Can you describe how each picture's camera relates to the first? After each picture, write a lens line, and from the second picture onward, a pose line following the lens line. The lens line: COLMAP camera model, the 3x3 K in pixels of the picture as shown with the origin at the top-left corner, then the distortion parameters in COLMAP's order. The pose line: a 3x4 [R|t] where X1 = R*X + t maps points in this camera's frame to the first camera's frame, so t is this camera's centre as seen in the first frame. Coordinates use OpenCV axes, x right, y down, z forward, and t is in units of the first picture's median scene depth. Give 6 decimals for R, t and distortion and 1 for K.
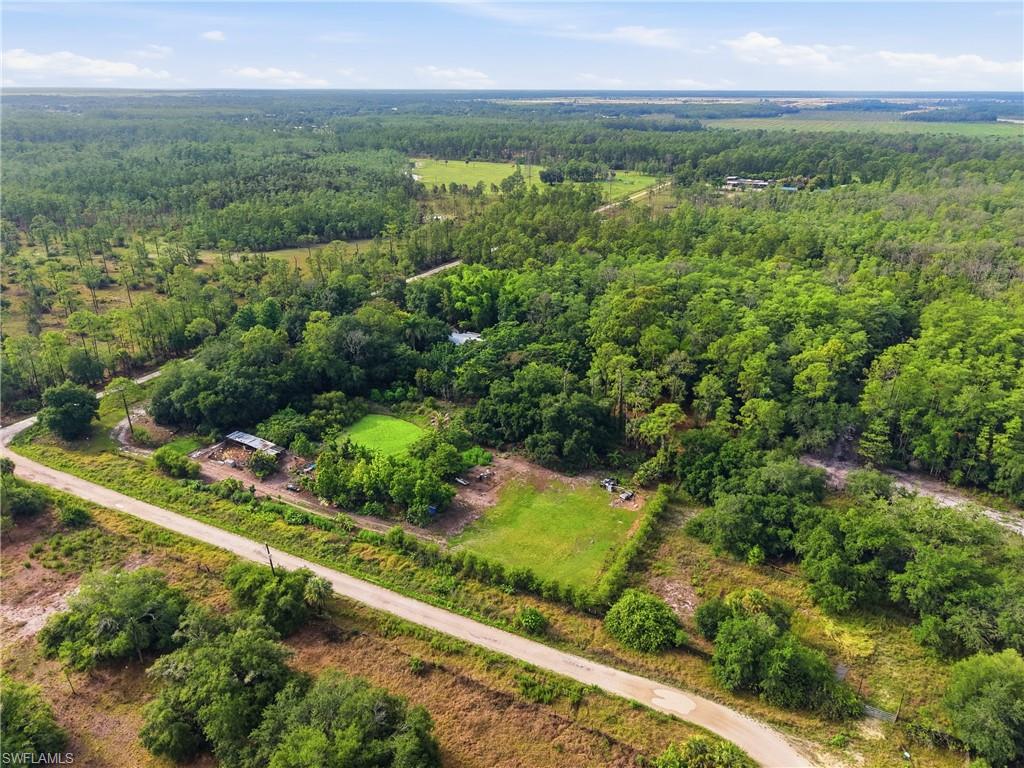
lens RADIAL K [[708.9, 0, 512.0], [0, 708.9, 384.0], [0, 0, 1]] dist [0.001214, 0.001262]
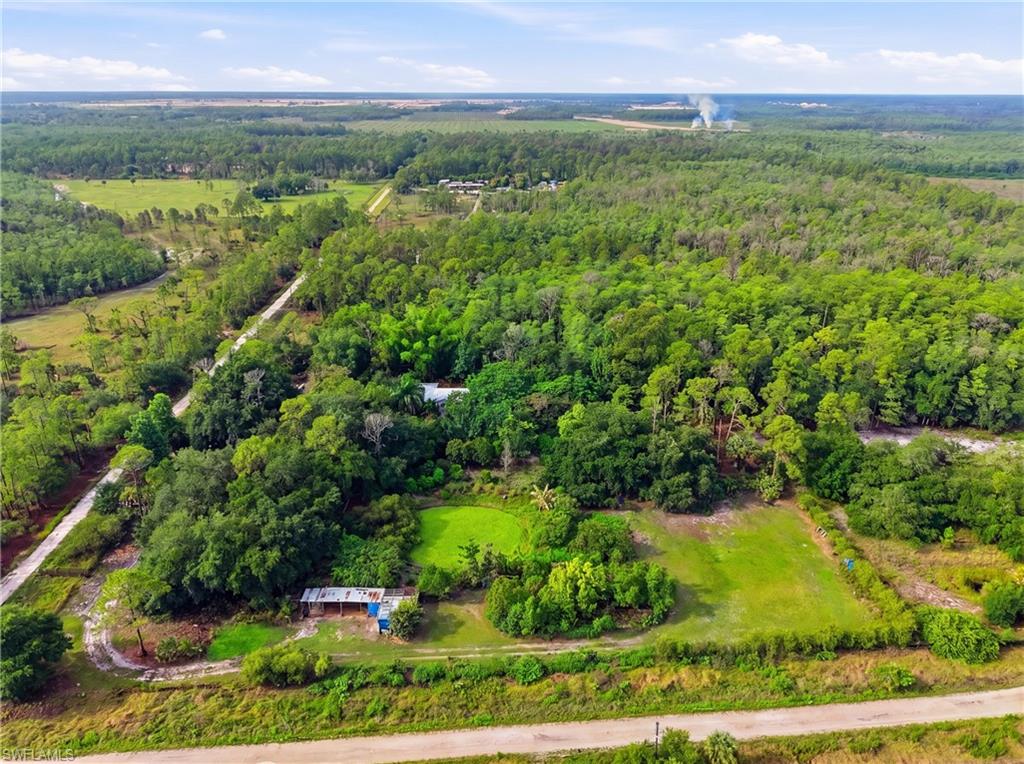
lens RADIAL K [[735.0, 0, 512.0], [0, 735.0, 382.0], [0, 0, 1]] dist [0.027869, -0.003218]
pose [[0.851125, -0.193126, 0.488148, -0.520239], [0.201940, 0.978768, 0.035133, -0.112455], [-0.484569, 0.068674, 0.872053, 0.259607]]
